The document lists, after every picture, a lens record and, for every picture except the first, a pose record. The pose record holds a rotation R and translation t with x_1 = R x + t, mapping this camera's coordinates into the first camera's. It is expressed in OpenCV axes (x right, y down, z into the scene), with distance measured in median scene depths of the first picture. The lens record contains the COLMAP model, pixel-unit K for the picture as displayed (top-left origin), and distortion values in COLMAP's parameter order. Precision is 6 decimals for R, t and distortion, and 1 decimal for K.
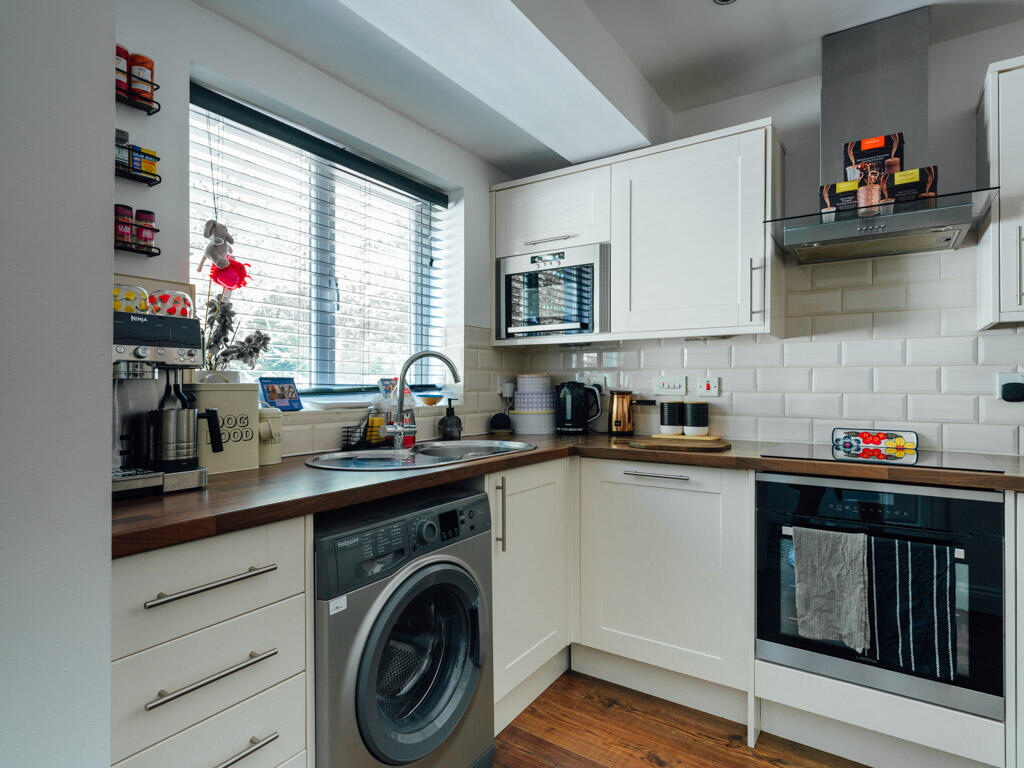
lens RADIAL K [[548.3, 0, 503.7], [0, 548.3, 381.5], [0, 0, 1]] dist [0.003763, -0.001081]
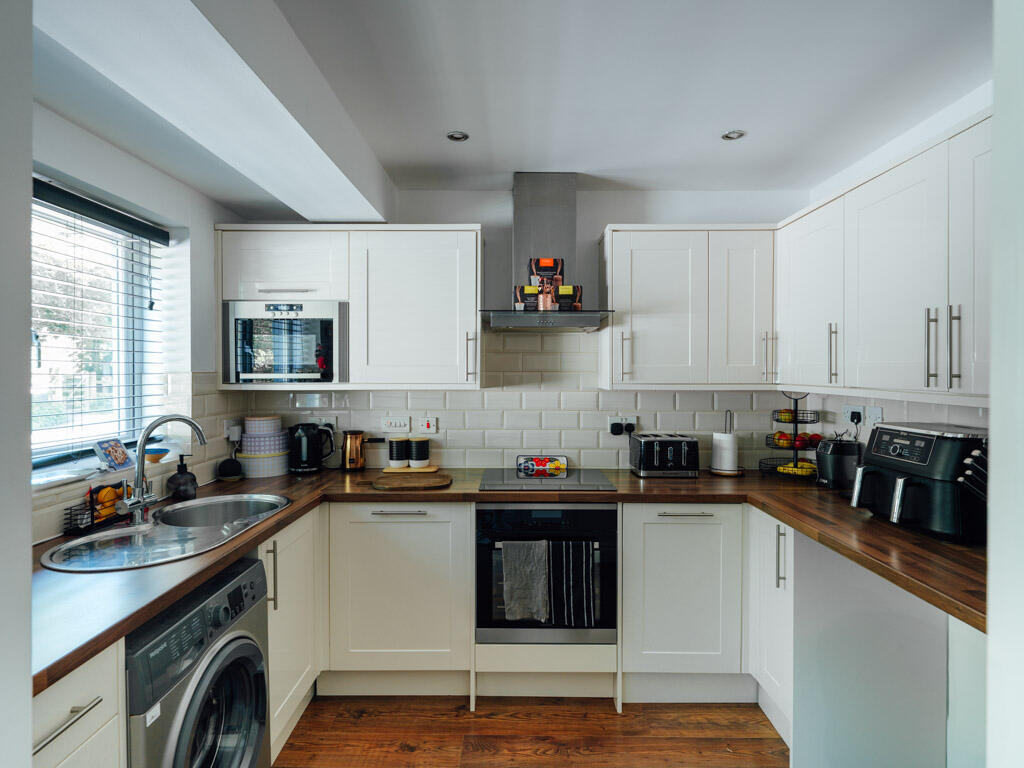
lens RADIAL K [[548.3, 0, 503.7], [0, 548.3, 381.5], [0, 0, 1]] dist [0.003763, -0.001081]
pose [[0.836669, -0.010682, 0.547604, -0.168210], [0.000985, 0.999838, 0.018000, -0.124737], [-0.547708, -0.014521, 0.836544, -0.110202]]
